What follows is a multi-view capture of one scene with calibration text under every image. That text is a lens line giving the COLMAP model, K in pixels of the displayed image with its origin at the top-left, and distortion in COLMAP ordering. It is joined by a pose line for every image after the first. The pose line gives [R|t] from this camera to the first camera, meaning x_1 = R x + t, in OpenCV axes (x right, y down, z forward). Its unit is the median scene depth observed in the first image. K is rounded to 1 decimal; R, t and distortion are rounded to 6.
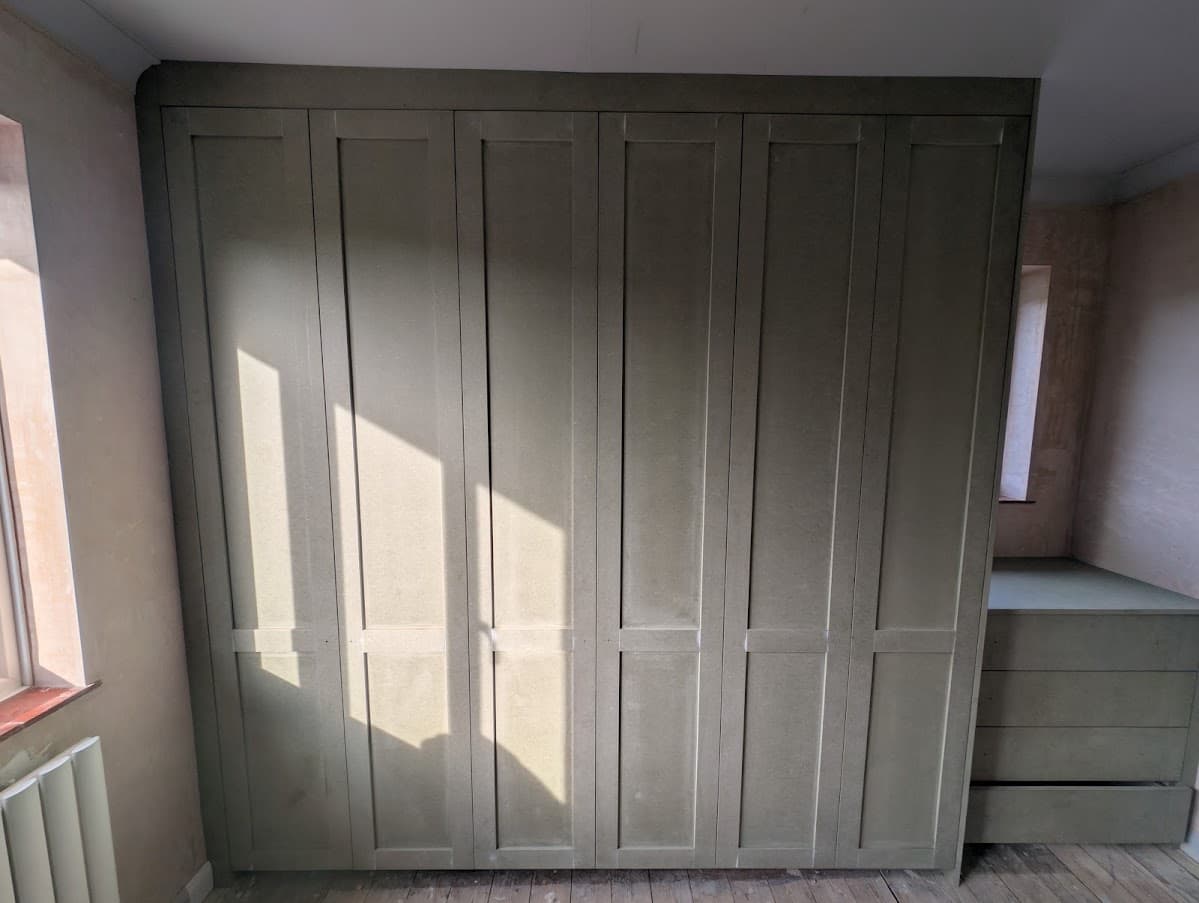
lens RADIAL K [[451.2, 0, 597.4], [0, 451.2, 453.6], [0, 0, 1]] dist [0.001719, -0.000626]
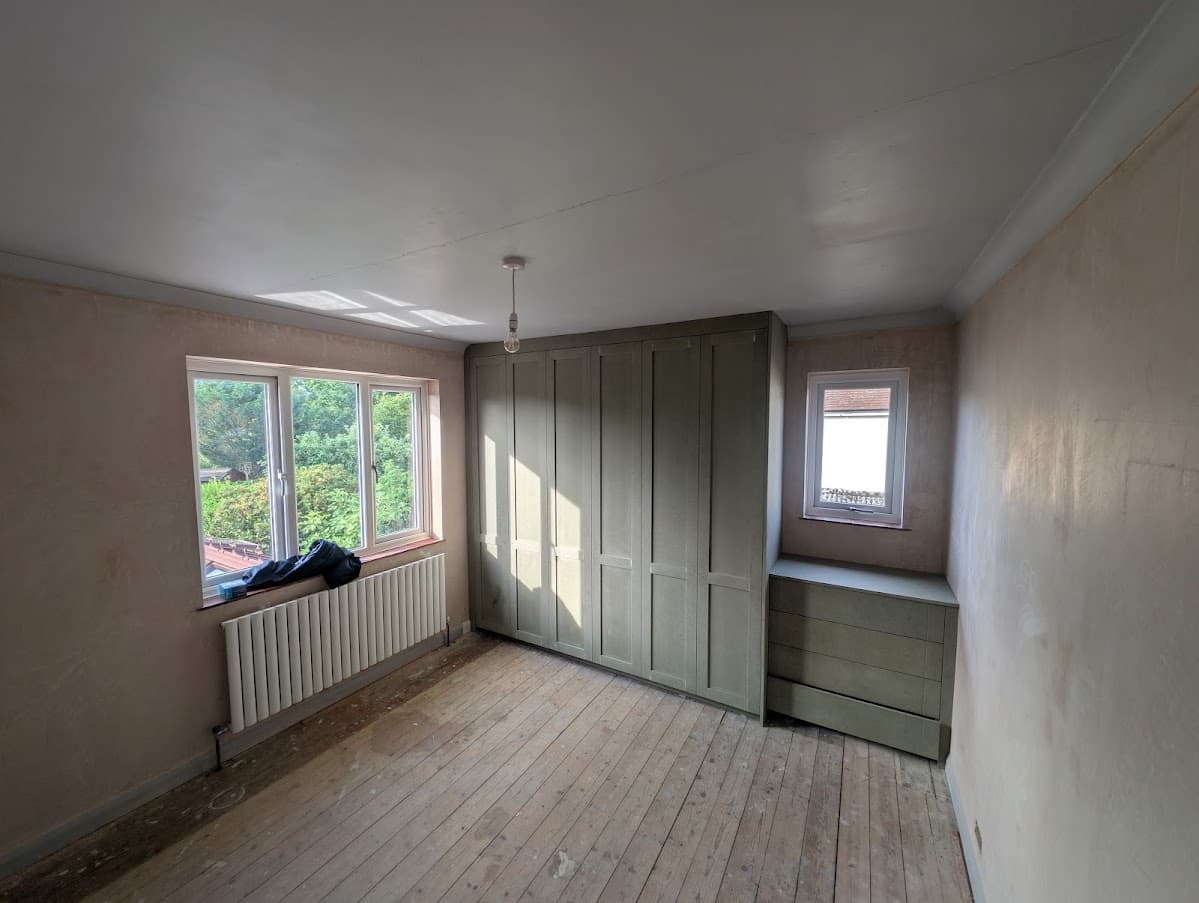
lens RADIAL K [[451.2, 0, 597.4], [0, 451.2, 453.6], [0, 0, 1]] dist [0.001719, -0.000626]
pose [[0.859529, 0.029967, -0.510207, 1.209440], [-0.048198, 0.998583, -0.022546, -0.076634], [0.508809, 0.043970, 0.859756, -1.035316]]
